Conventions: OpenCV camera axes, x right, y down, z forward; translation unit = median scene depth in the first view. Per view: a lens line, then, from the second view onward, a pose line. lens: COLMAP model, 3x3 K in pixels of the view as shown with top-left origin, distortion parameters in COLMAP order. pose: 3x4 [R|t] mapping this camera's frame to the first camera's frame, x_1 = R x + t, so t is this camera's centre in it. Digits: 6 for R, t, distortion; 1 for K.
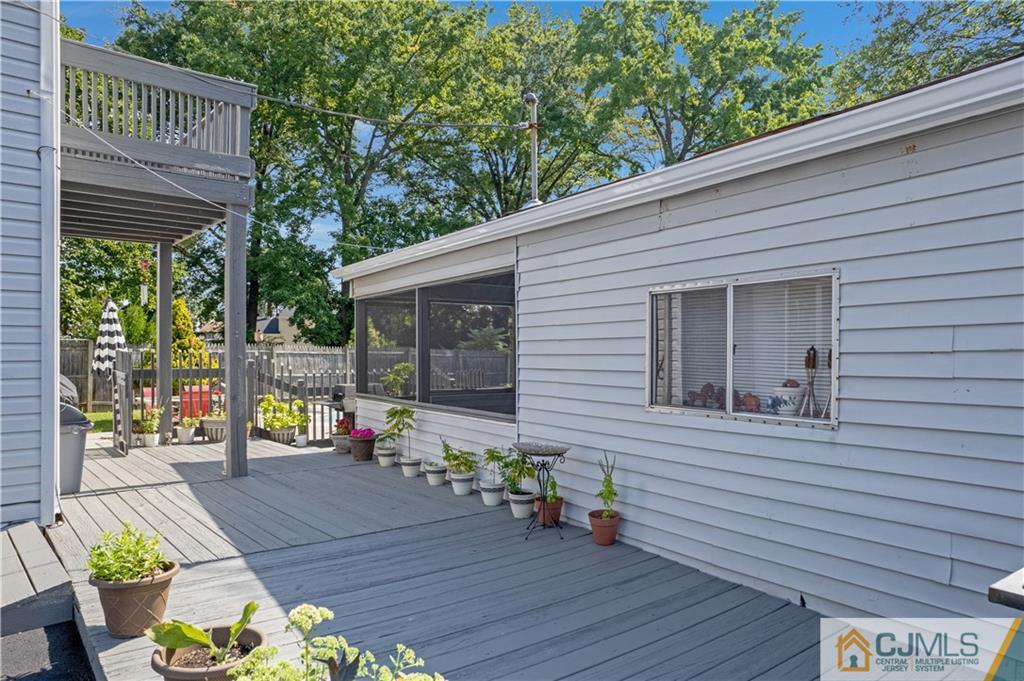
lens RADIAL K [[676.2, 0, 515.3], [0, 676.2, 346.8], [0, 0, 1]] dist [-0.027108, 0.004619]
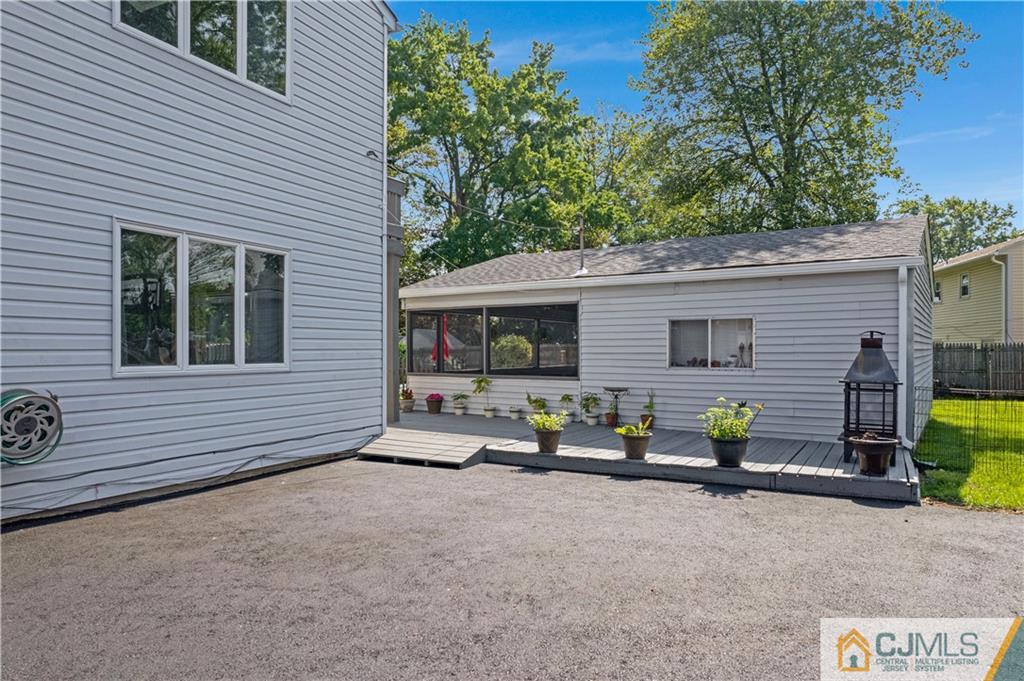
lens RADIAL K [[676.2, 0, 508.4], [0, 676.2, 343.1], [0, 0, 1]] dist [-0.027108, 0.004619]
pose [[0.926689, 0.002769, 0.375820, -0.930496], [-0.002302, 0.999996, -0.001692, 0.005290], [-0.375823, 0.000703, 0.926691, -0.757372]]
